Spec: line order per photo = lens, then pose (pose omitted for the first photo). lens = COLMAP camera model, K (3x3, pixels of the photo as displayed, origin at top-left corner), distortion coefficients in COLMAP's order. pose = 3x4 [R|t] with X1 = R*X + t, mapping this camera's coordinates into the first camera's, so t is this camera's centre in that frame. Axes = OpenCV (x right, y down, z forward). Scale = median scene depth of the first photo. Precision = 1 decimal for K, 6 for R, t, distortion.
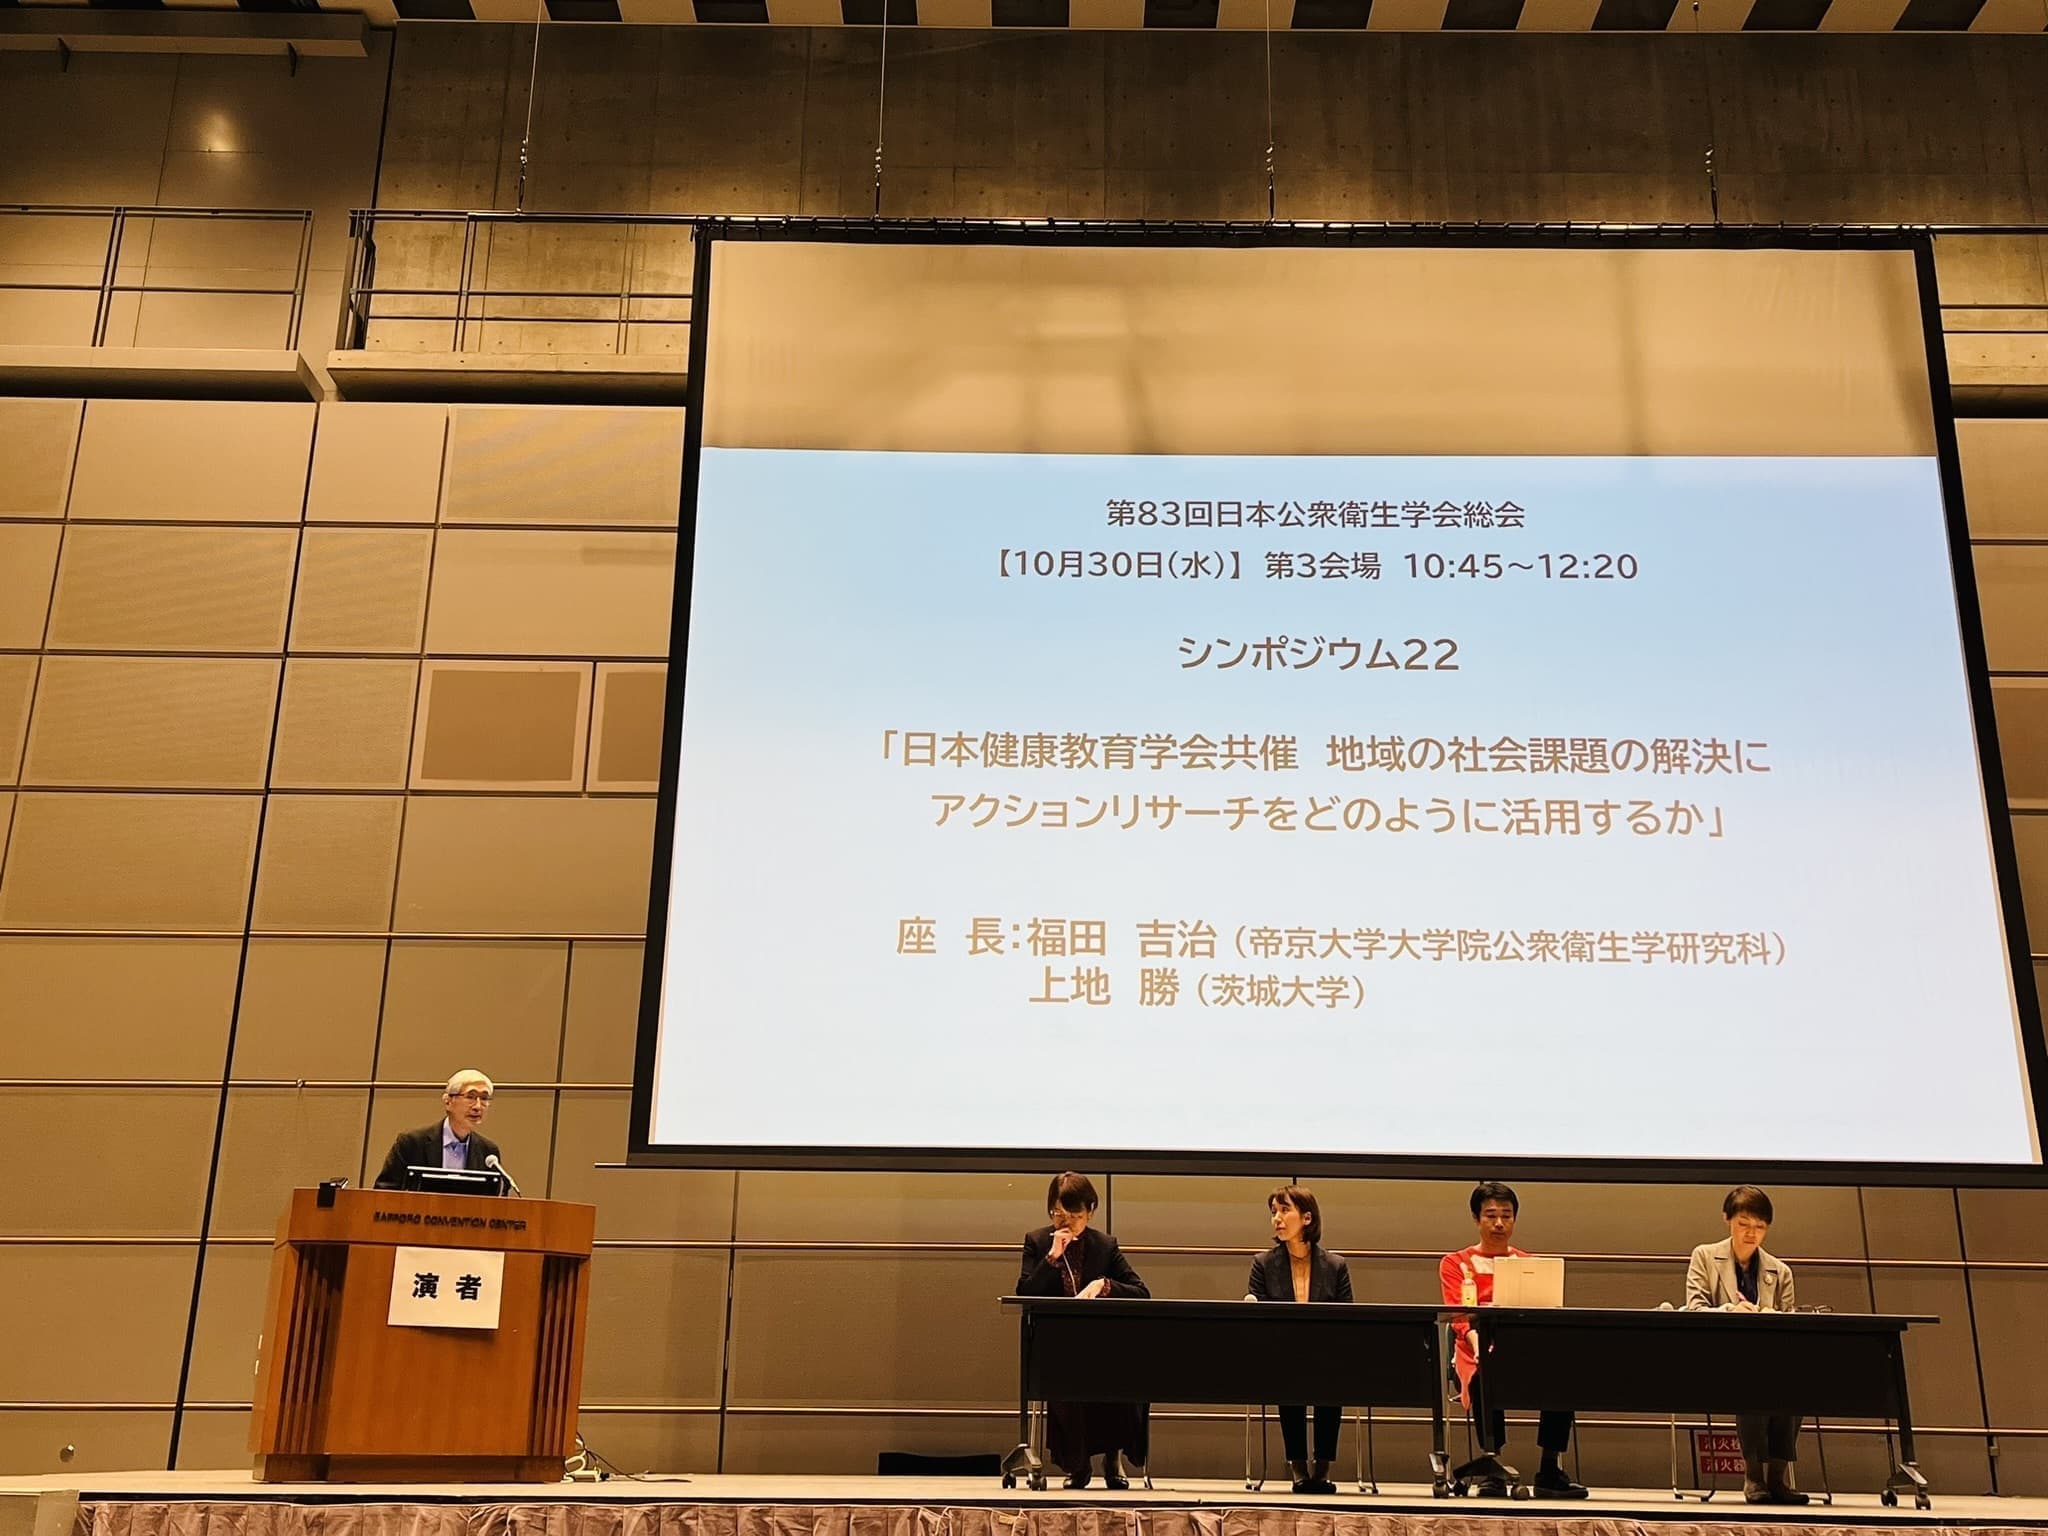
lens RADIAL K [[2036.5, 0, 1024.4], [0, 2036.5, 780.4], [0, 0, 1]] dist [0.137415, -0.310638]
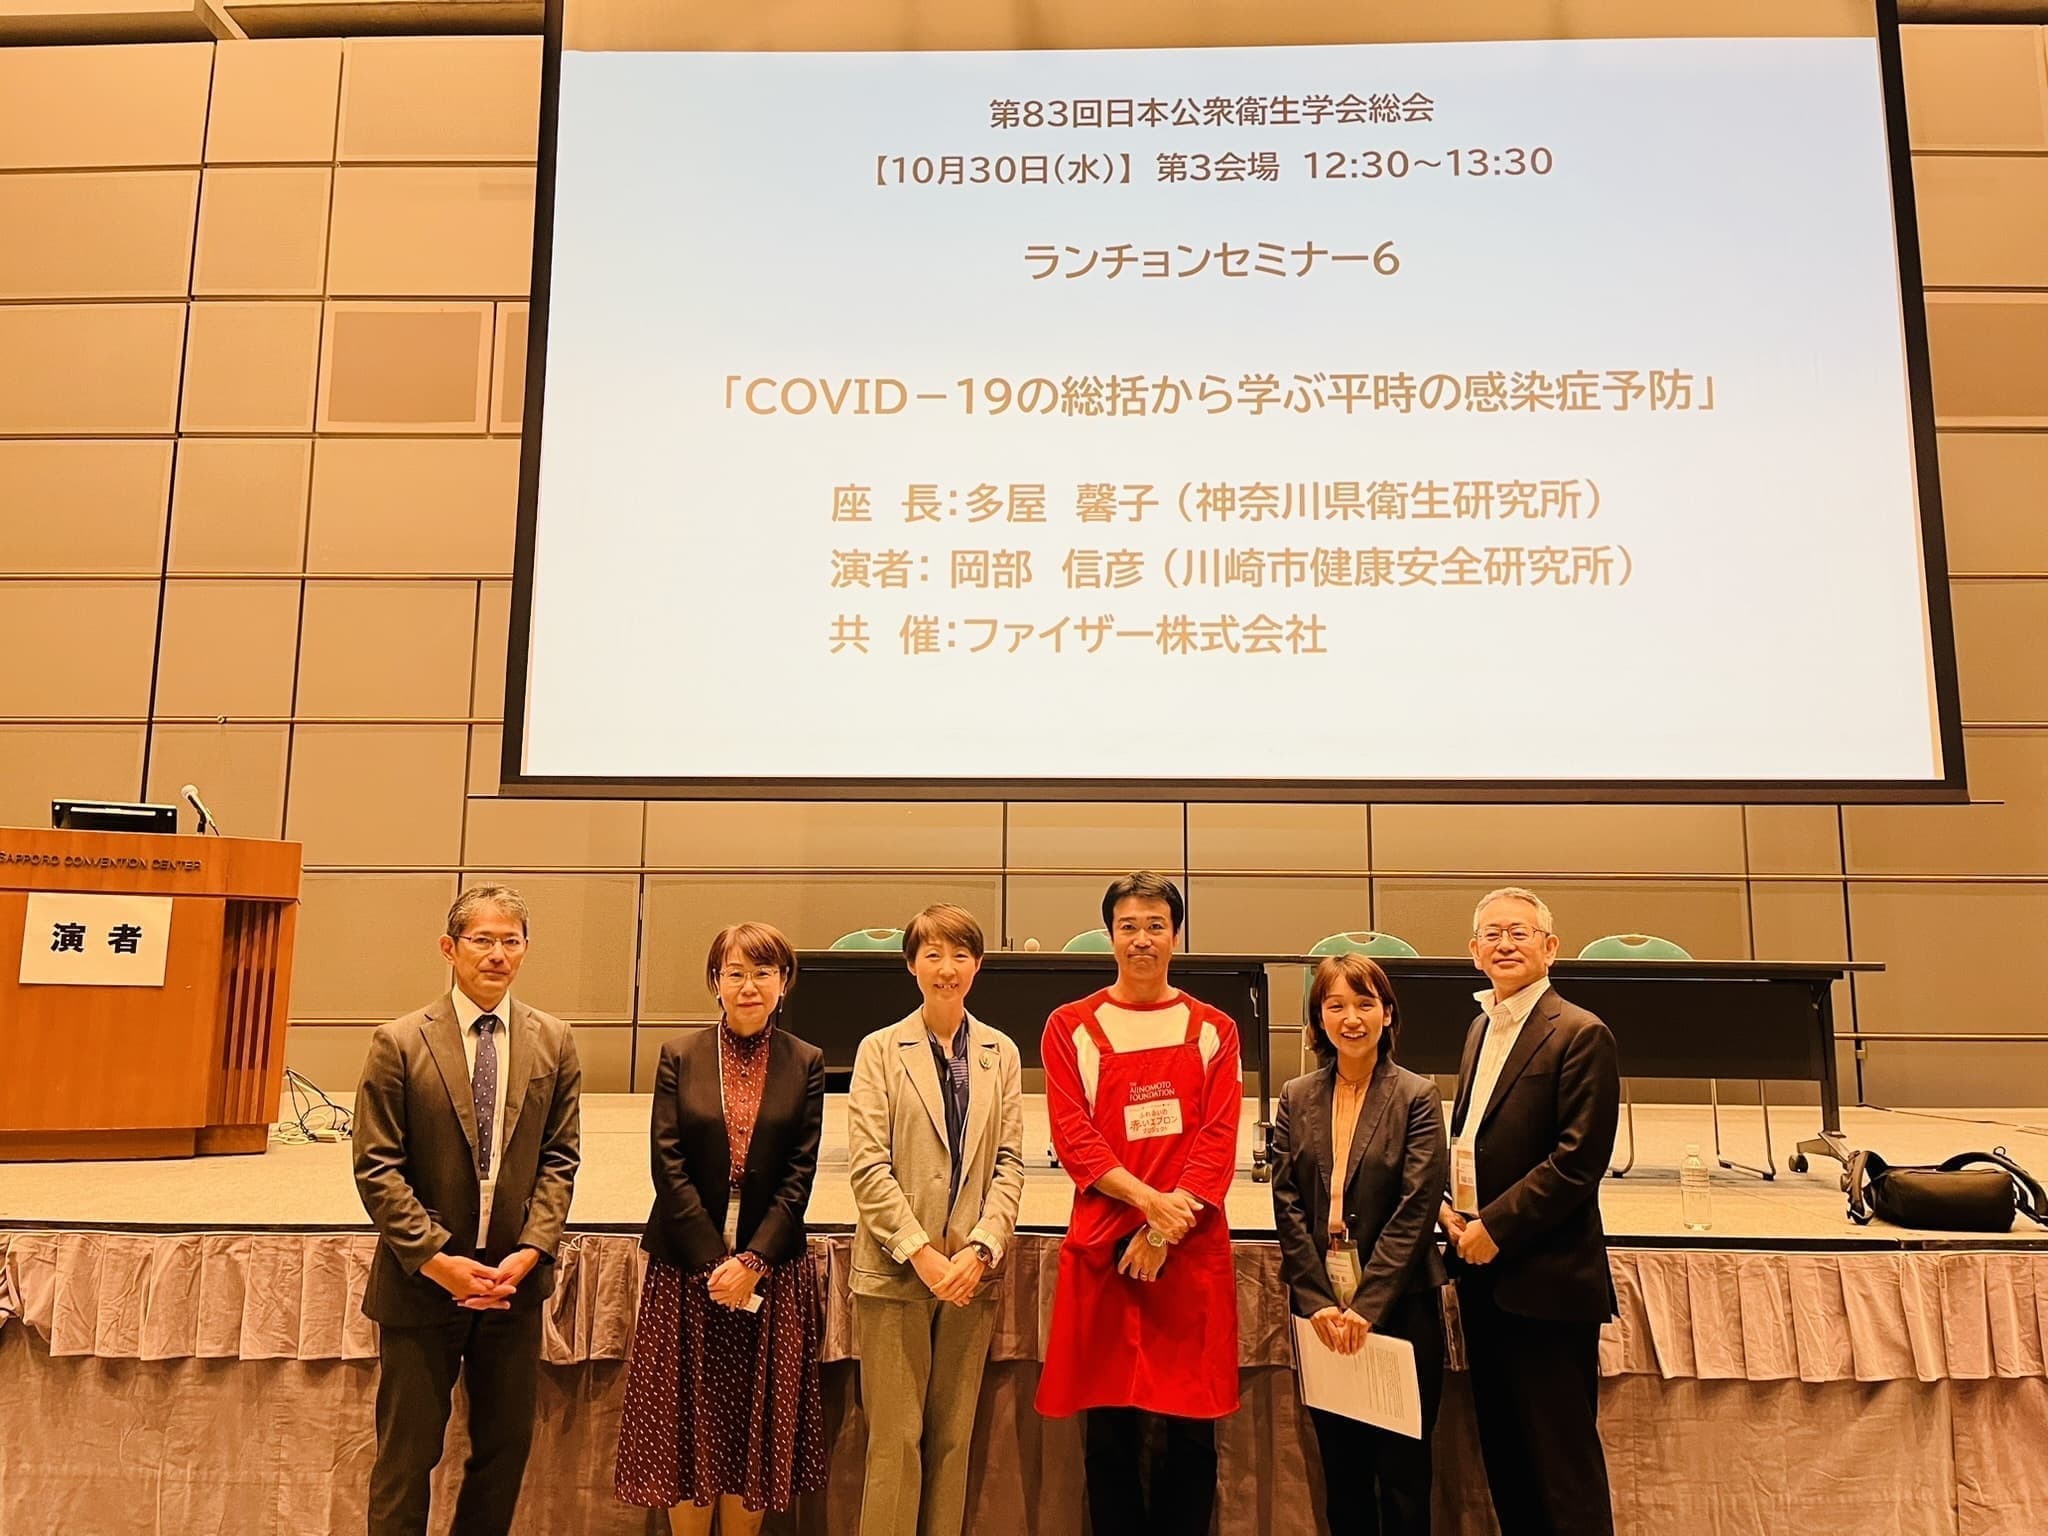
lens RADIAL K [[1559.0, 0, 1024.0], [0, 1559.0, 768.0], [0, 0, 1]] dist [0.037991, -0.000713]
pose [[0.999594, -0.009317, -0.026942, 0.075050], [0.013732, 0.985576, 0.168676, 0.045906], [0.024982, -0.168978, 0.985303, 0.242559]]
